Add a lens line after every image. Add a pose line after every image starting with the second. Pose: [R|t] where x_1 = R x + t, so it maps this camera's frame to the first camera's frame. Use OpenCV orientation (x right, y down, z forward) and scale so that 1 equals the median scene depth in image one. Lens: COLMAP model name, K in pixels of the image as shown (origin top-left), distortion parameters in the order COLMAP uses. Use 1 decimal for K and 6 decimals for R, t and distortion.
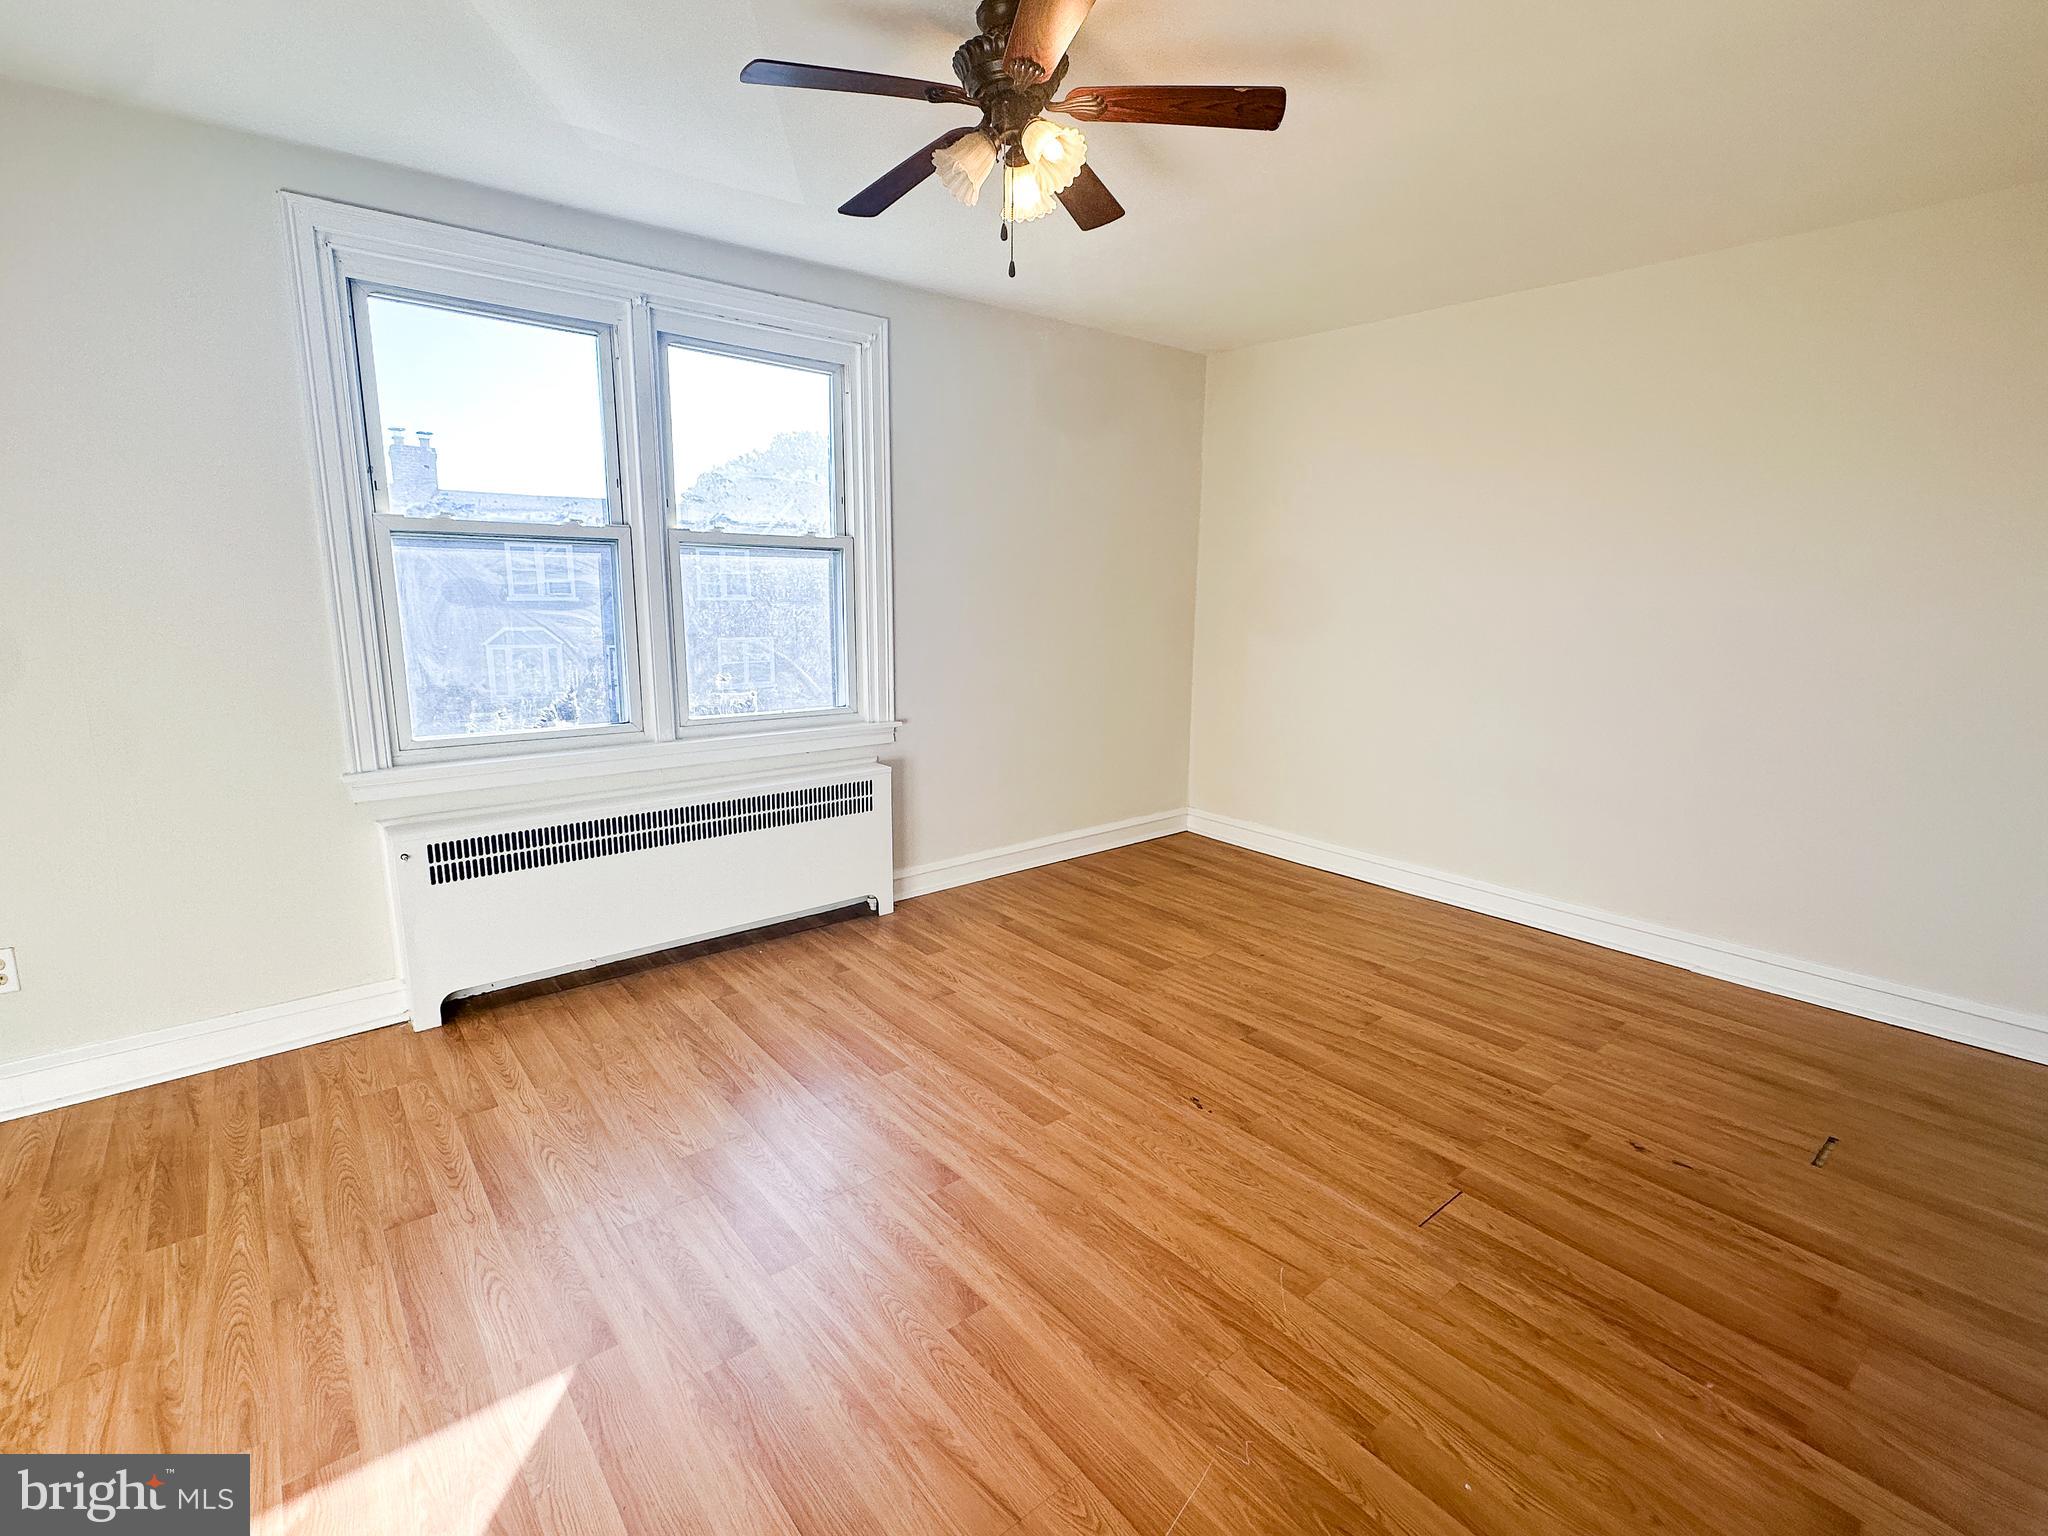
lens RADIAL K [[943.9, 0, 1017.7], [0, 943.9, 764.7], [0, 0, 1]] dist [-0.004850, 0.000808]
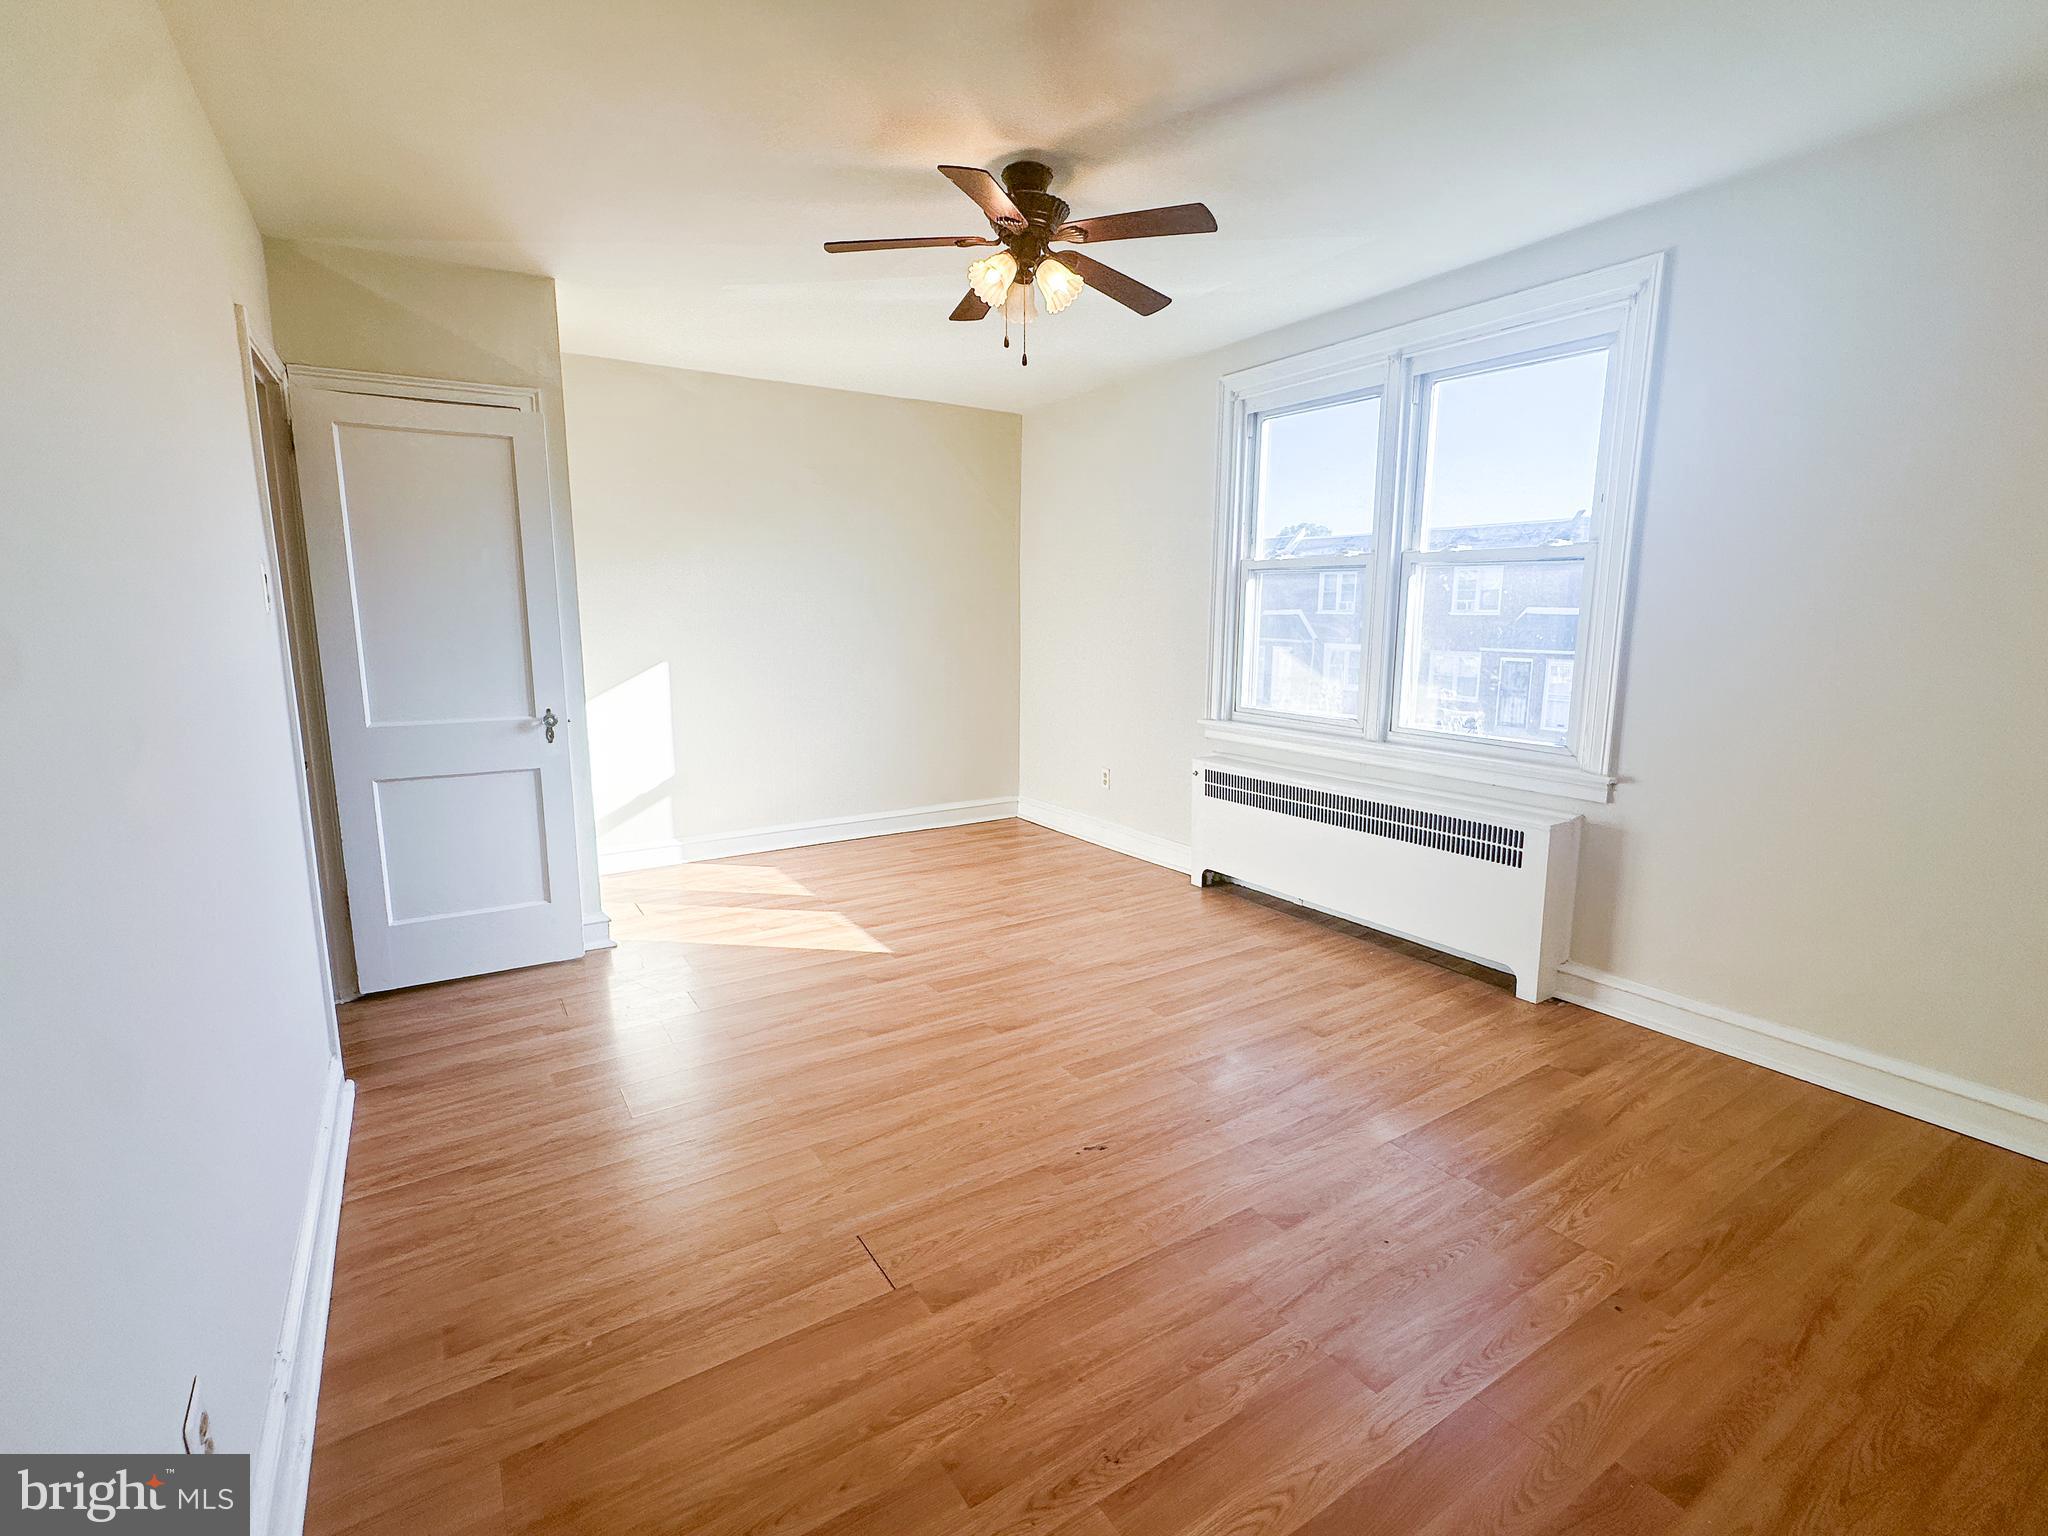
lens RADIAL K [[943.9, 0, 1028.6], [0, 943.9, 762.8], [0, 0, 1]] dist [-0.004850, 0.000808]
pose [[-0.120757, 0.152122, -0.980957, 0.921432], [-0.185419, 0.967340, 0.172836, -0.137602], [0.975211, 0.202760, -0.088607, 0.824142]]
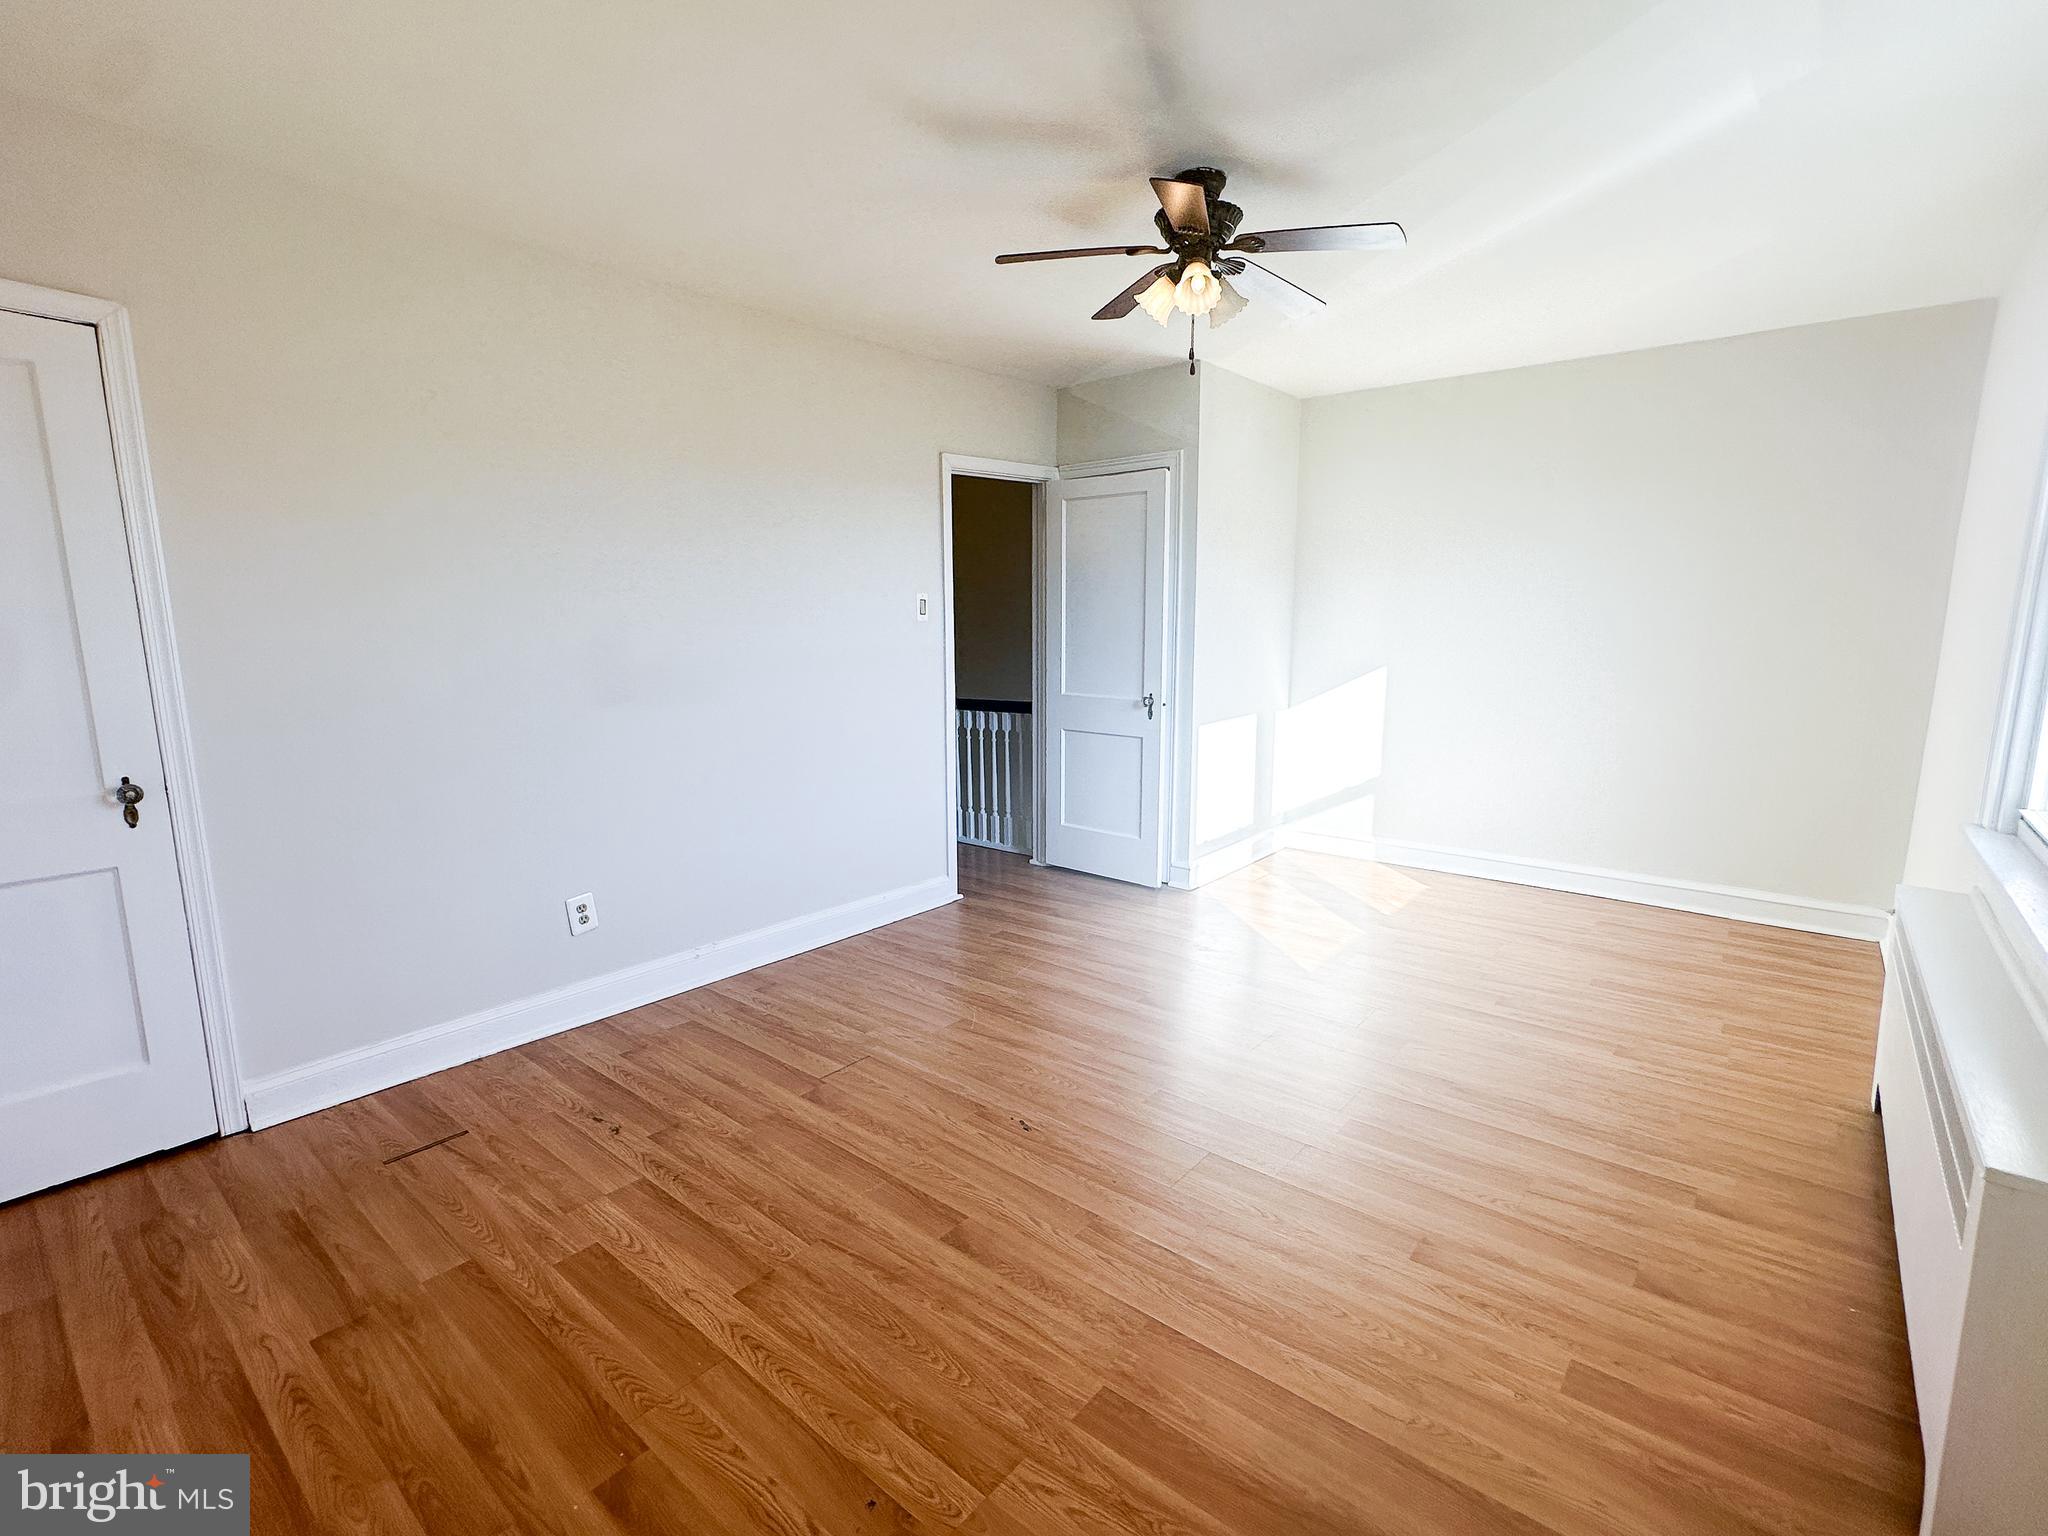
lens RADIAL K [[943.9, 0, 1019.0], [0, 943.9, 760.2], [0, 0, 1]] dist [-0.004850, 0.000808]
pose [[-0.982852, 0.023049, -0.182952, 0.322717], [-0.039184, 0.943392, 0.329357, -0.289040], [0.180187, 0.330878, -0.926311, 1.567526]]
